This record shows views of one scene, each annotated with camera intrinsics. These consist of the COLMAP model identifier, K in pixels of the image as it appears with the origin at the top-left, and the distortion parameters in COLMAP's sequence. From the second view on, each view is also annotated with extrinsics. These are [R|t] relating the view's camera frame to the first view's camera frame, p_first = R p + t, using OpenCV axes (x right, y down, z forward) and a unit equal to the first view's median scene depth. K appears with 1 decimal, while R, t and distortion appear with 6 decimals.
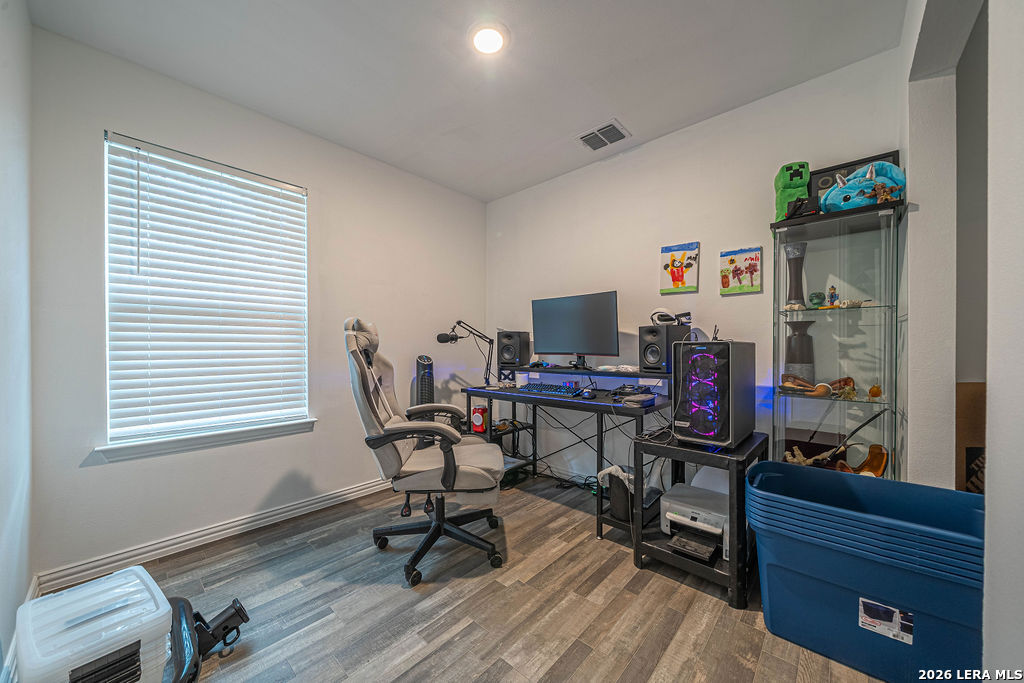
lens RADIAL K [[370.9, 0, 510.4], [0, 370.9, 348.0], [0, 0, 1]] dist [0.000255, -0.000005]
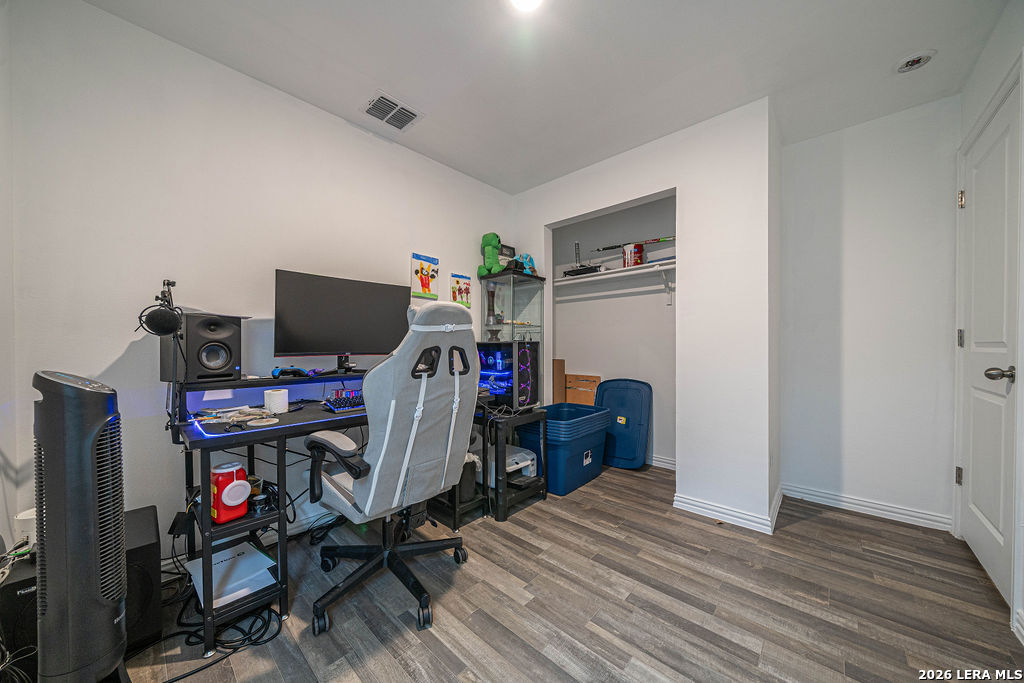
lens RADIAL K [[349.5, 0, 509.8], [0, 349.5, 348.7], [0, 0, 1]] dist [-0.000513, -0.000068]
pose [[0.005707, -0.009025, 0.999943, -0.890656], [0.006550, 0.999938, 0.008988, 0.000040], [-0.999962, 0.006498, 0.005766, 1.044195]]
